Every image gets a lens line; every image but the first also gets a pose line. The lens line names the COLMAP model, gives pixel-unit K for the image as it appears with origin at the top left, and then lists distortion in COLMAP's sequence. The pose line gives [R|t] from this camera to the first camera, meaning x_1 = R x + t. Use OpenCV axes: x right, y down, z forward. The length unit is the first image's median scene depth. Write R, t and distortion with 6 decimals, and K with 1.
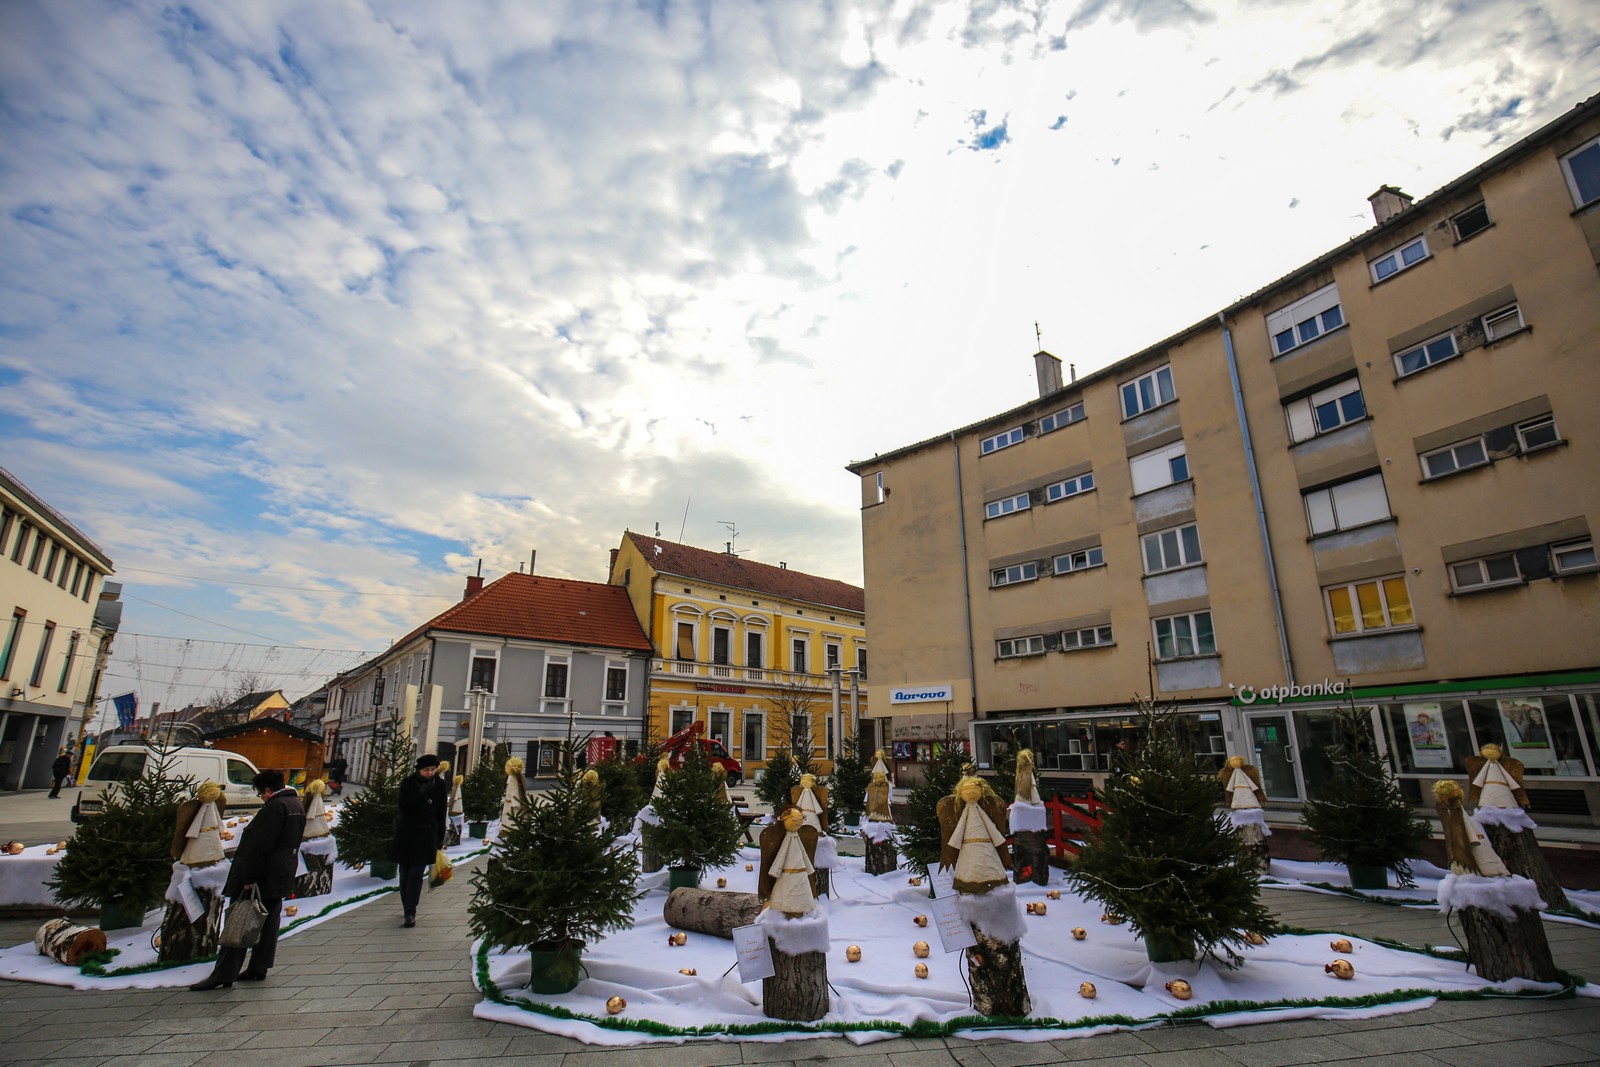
lens RADIAL K [[747.7, 0, 798.3], [0, 747.7, 543.9], [0, 0, 1]] dist [-0.026215, 0.000828]
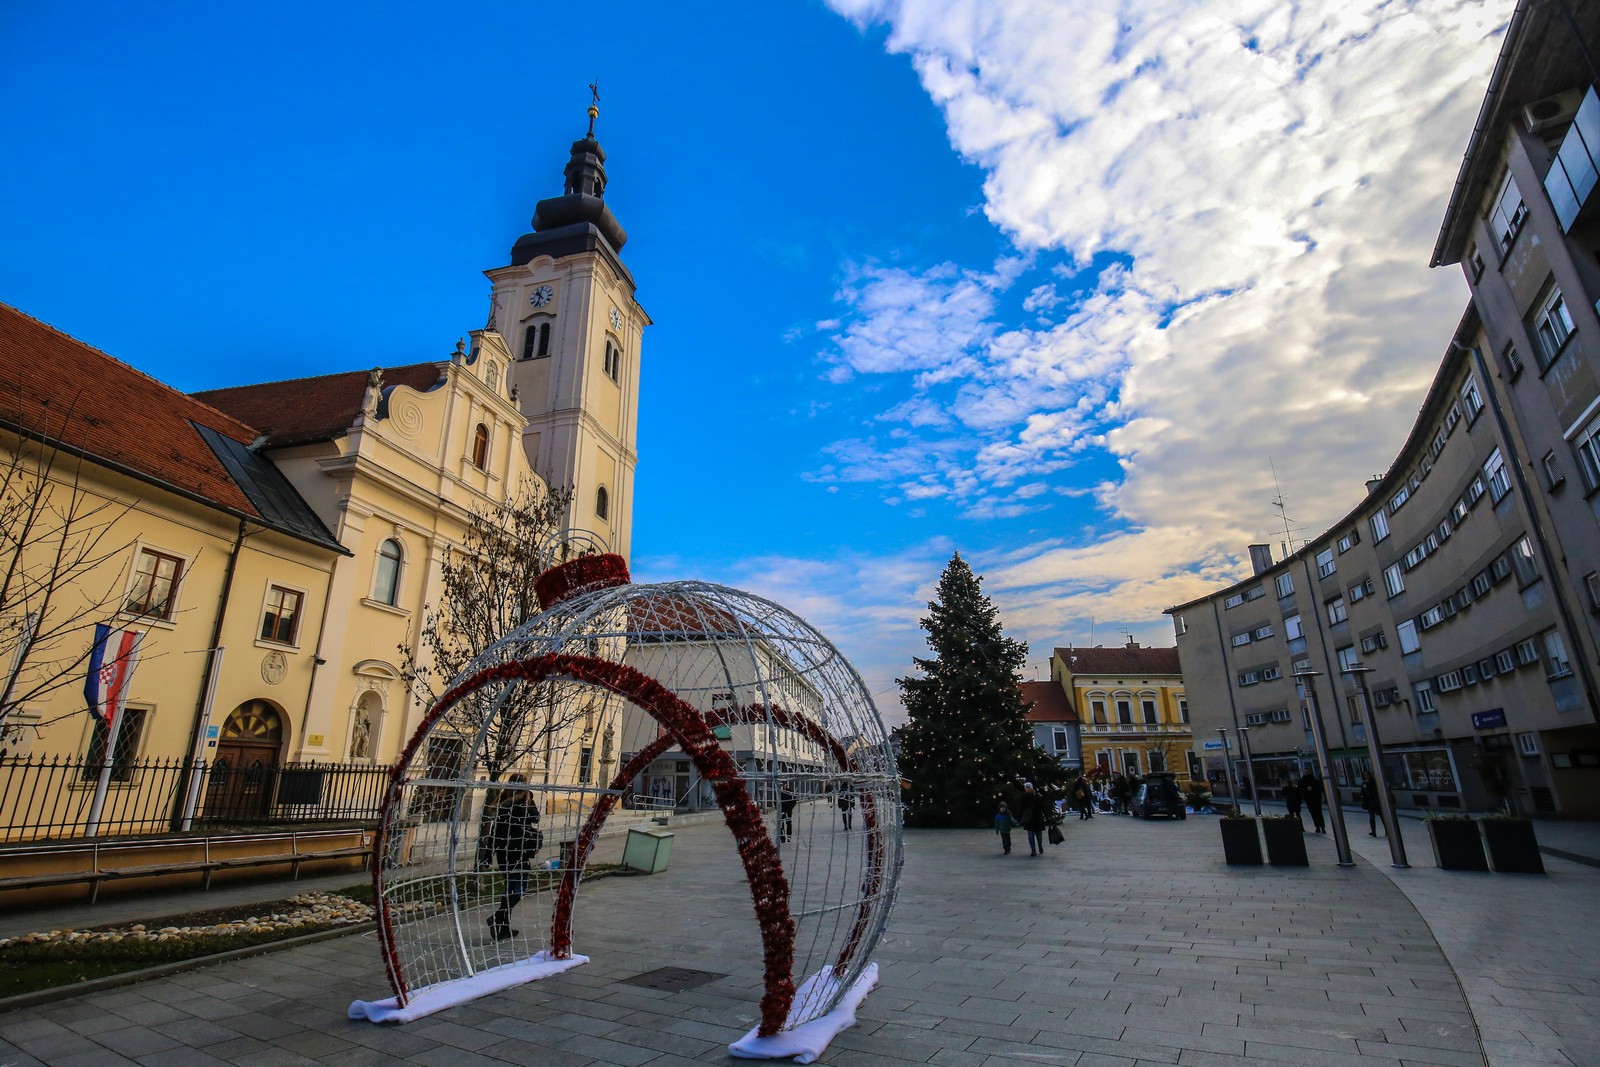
lens RADIAL K [[738.8, 0, 800.0], [0, 738.8, 533.5], [0, 0, 1]] dist [-0.029906, 0.001032]
pose [[0.785476, -0.197903, -0.586397, 0.603952], [0.171557, 0.979990, -0.100937, -0.350728], [0.594639, -0.021317, 0.803710, -1.205066]]
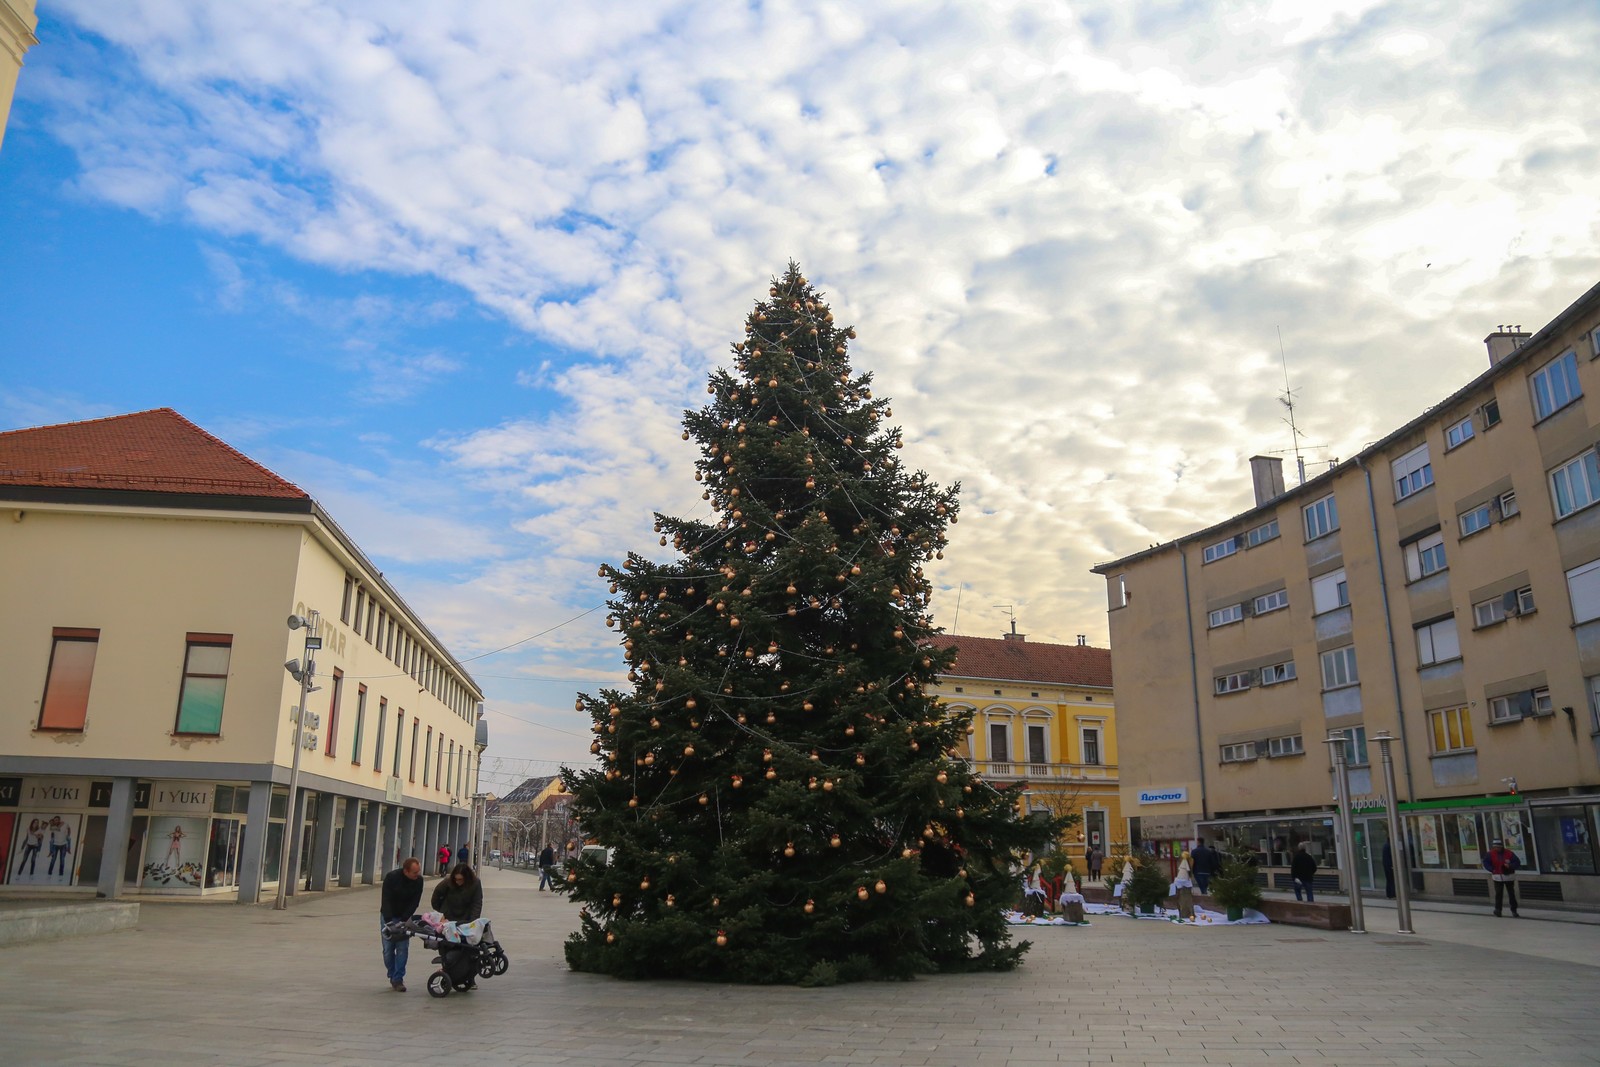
lens RADIAL K [[1097.6, 0, 793.7], [0, 1097.6, 532.4], [0, 0, 1]] dist [-0.119126, 0.063518]
pose [[0.927581, -0.092618, -0.361961, 0.314926], [0.088650, 0.995681, -0.027595, -0.204243], [0.362953, -0.006491, 0.931785, -0.711413]]
